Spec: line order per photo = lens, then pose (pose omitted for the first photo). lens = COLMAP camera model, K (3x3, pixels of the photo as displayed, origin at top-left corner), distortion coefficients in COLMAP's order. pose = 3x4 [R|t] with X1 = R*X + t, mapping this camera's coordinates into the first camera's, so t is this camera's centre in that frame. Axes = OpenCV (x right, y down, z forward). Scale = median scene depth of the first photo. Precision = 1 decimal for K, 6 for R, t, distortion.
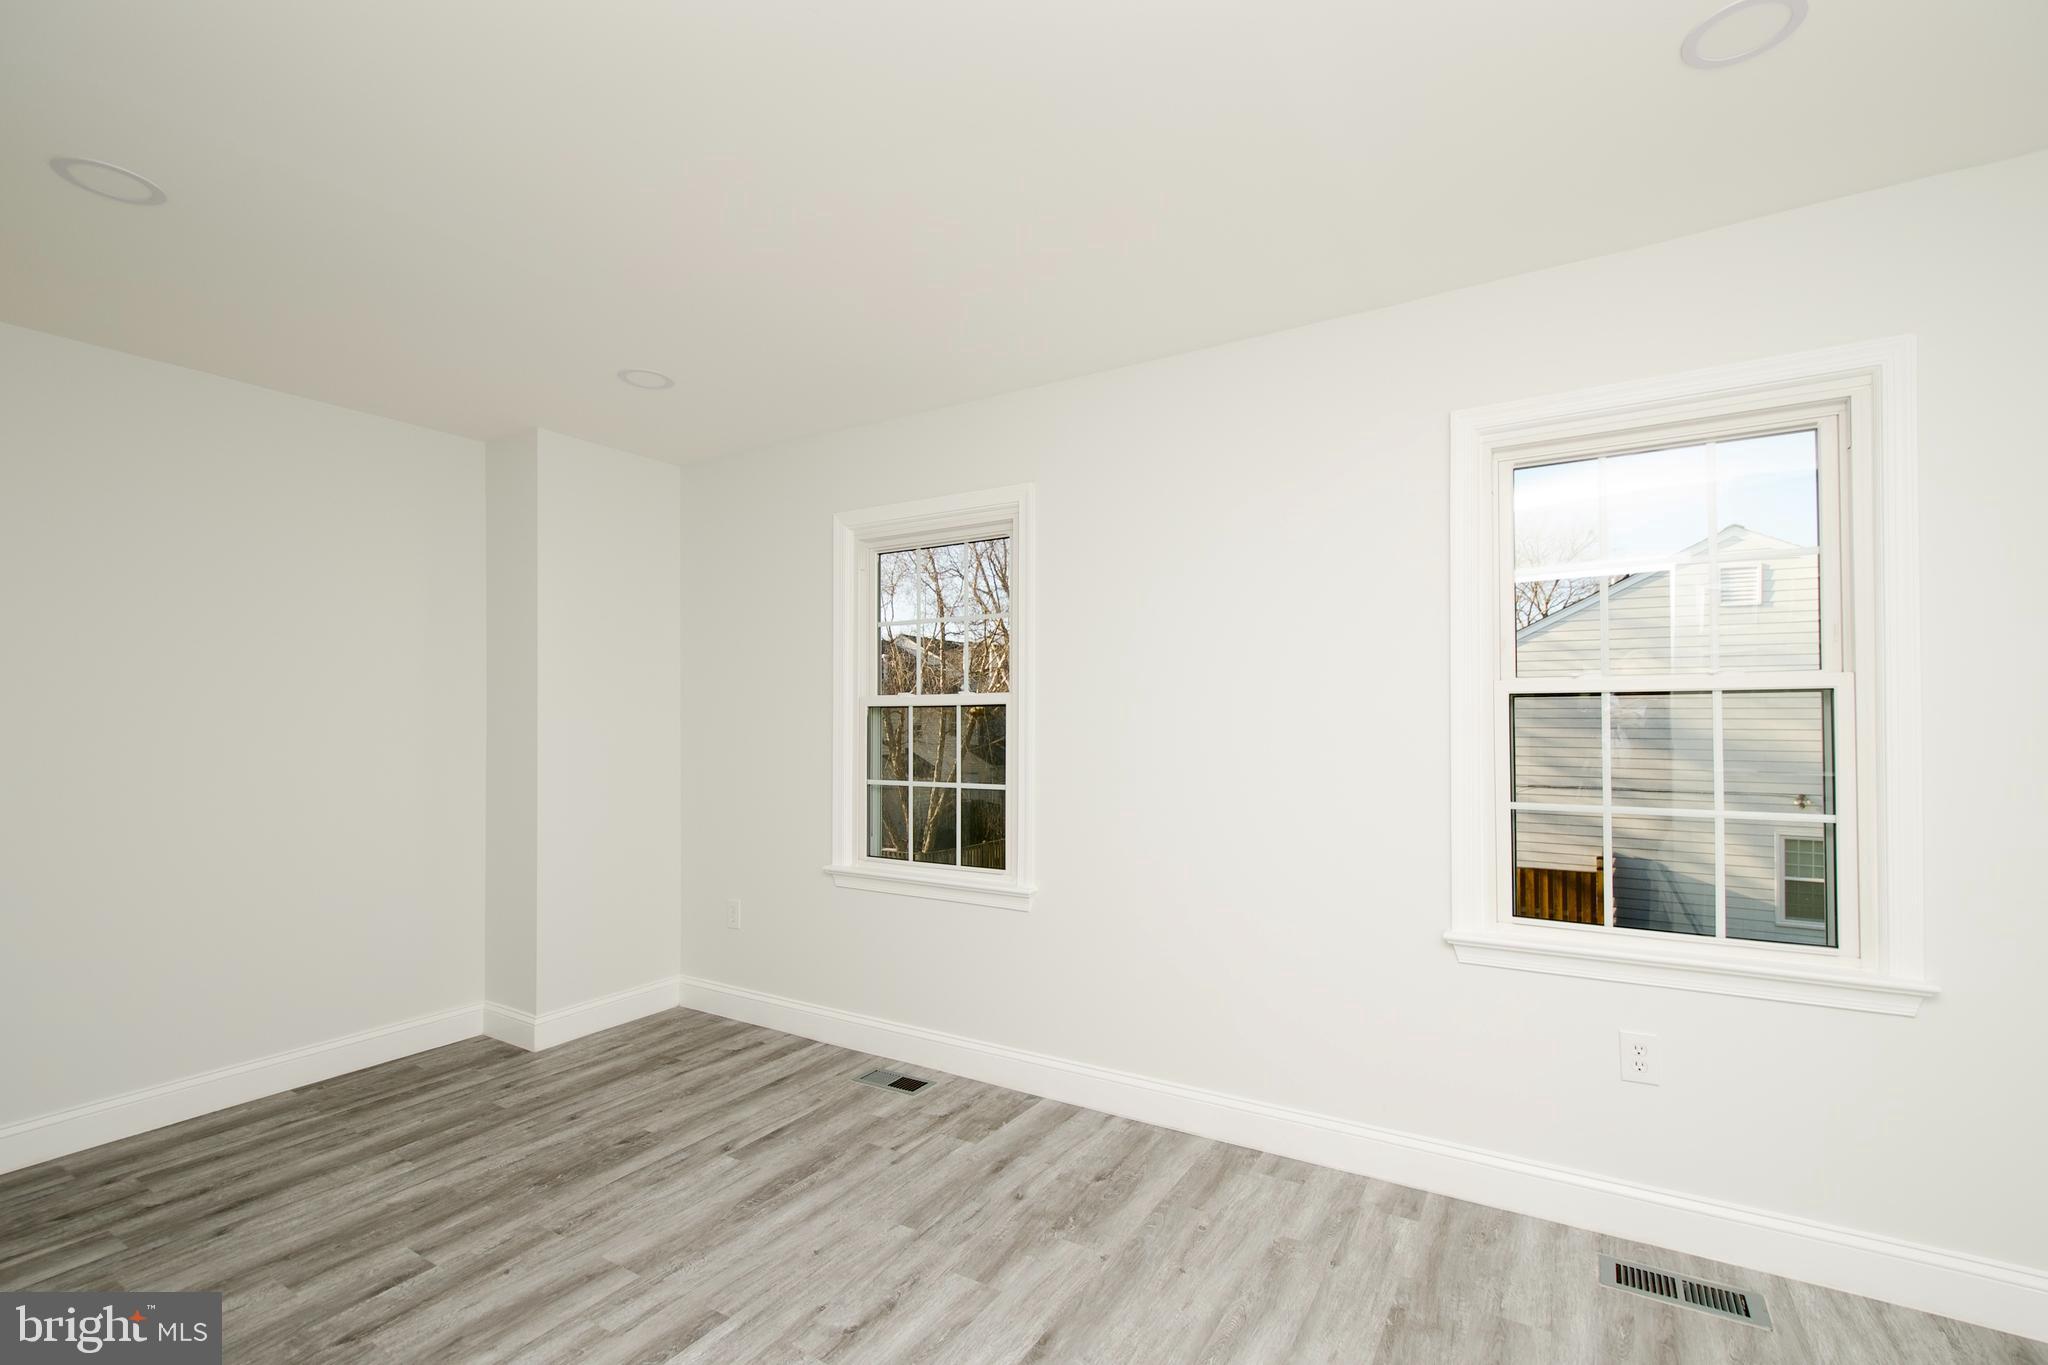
lens RADIAL K [[902.5, 0, 1065.4], [0, 902.5, 703.4], [0, 0, 1]] dist [0.000248, 0.000039]
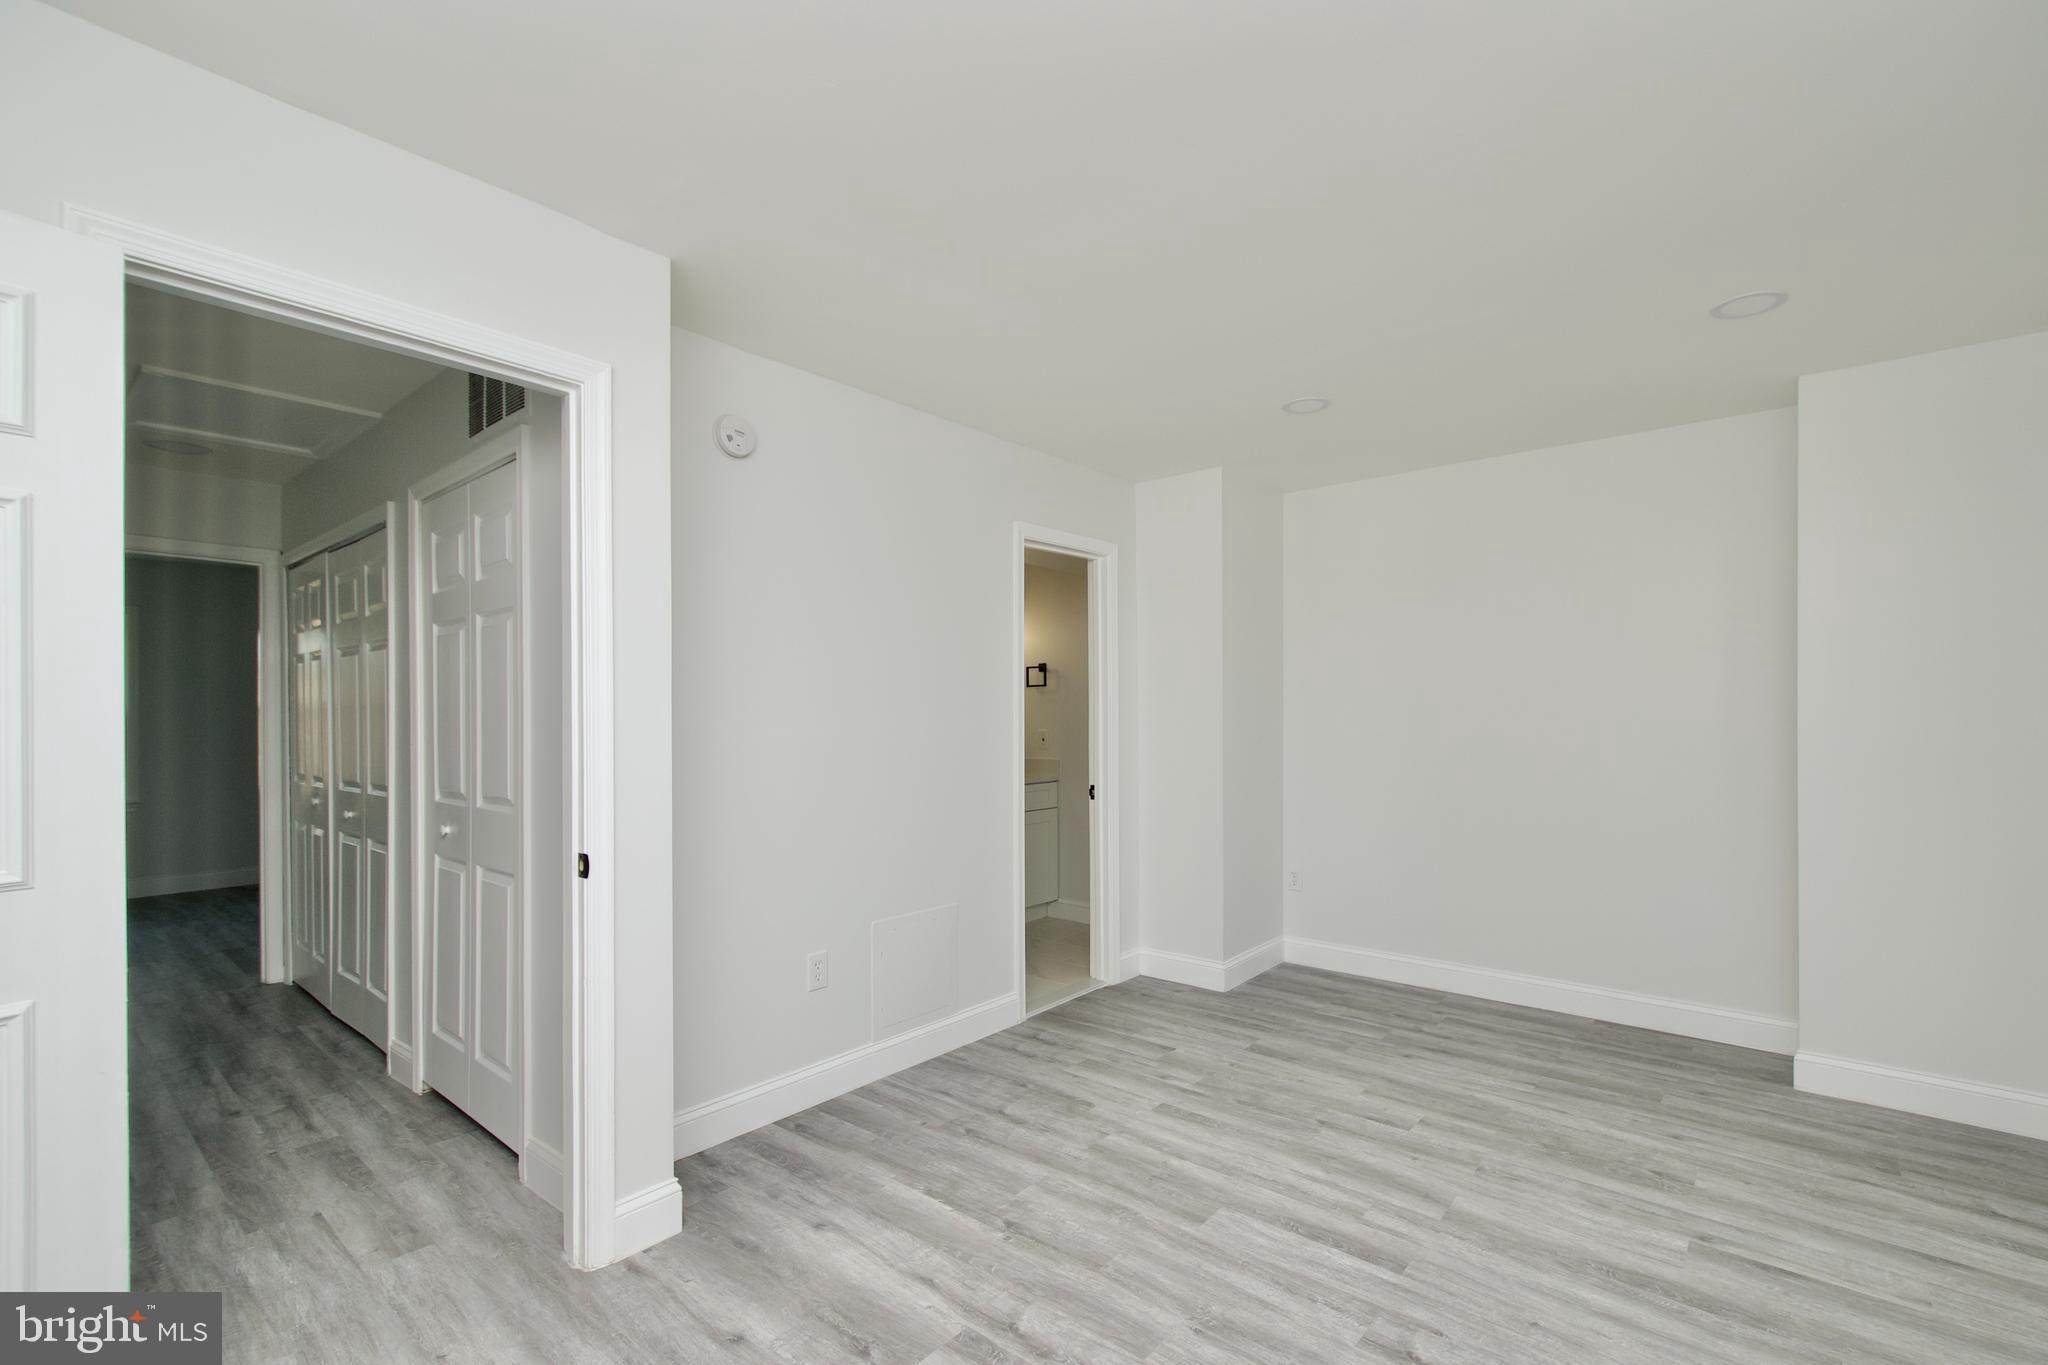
lens RADIAL K [[902.5, 0, 1021.5], [0, 902.5, 703.0], [0, 0, 1]] dist [0.000248, 0.000039]
pose [[-0.186903, -0.006513, -0.982357, 0.571151], [0.019567, 0.999755, -0.010351, 0.001611], [0.982183, -0.021156, -0.186730, 0.570557]]
